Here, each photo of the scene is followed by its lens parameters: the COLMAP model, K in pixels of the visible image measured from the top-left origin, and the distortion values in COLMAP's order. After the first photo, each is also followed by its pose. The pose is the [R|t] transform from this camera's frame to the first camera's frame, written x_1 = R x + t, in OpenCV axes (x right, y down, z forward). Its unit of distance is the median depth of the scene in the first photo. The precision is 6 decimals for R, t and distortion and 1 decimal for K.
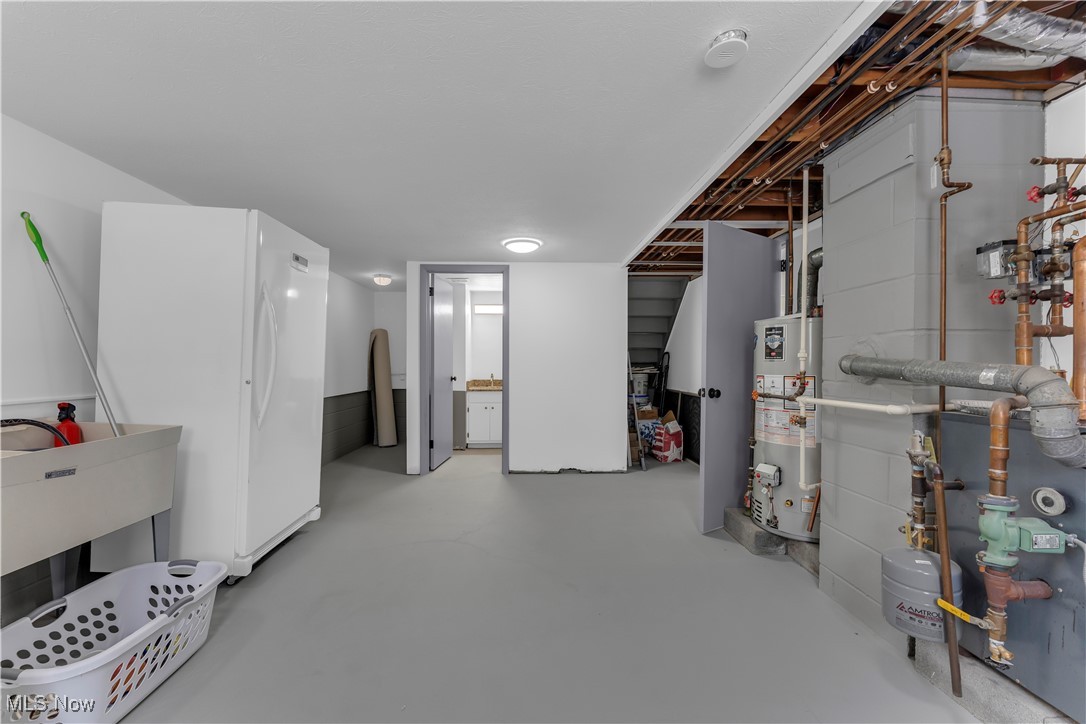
lens RADIAL K [[439.3, 0, 538.3], [0, 439.3, 368.1], [0, 0, 1]] dist [0.000003, -0.000428]
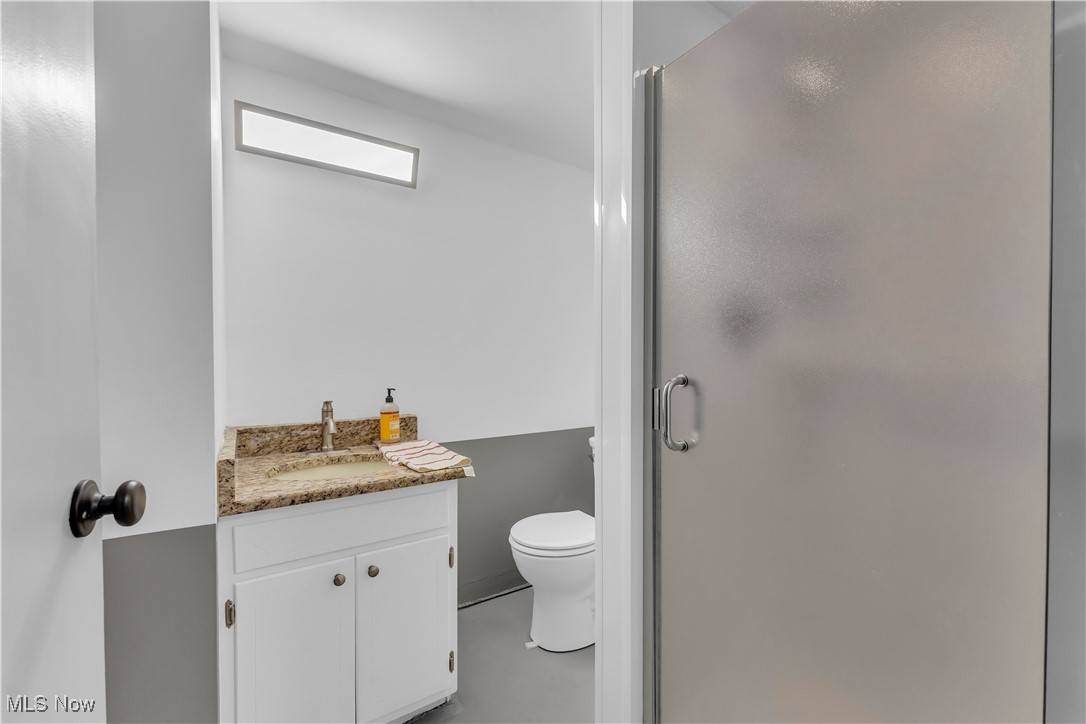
lens RADIAL K [[439.3, 0, 538.3], [0, 439.3, 368.1], [0, 0, 1]] dist [0.000003, -0.000428]
pose [[0.853593, -0.011220, 0.520819, -0.144704], [0.005799, 0.999911, 0.012036, -0.009096], [-0.520908, -0.007254, 0.853582, 0.779512]]
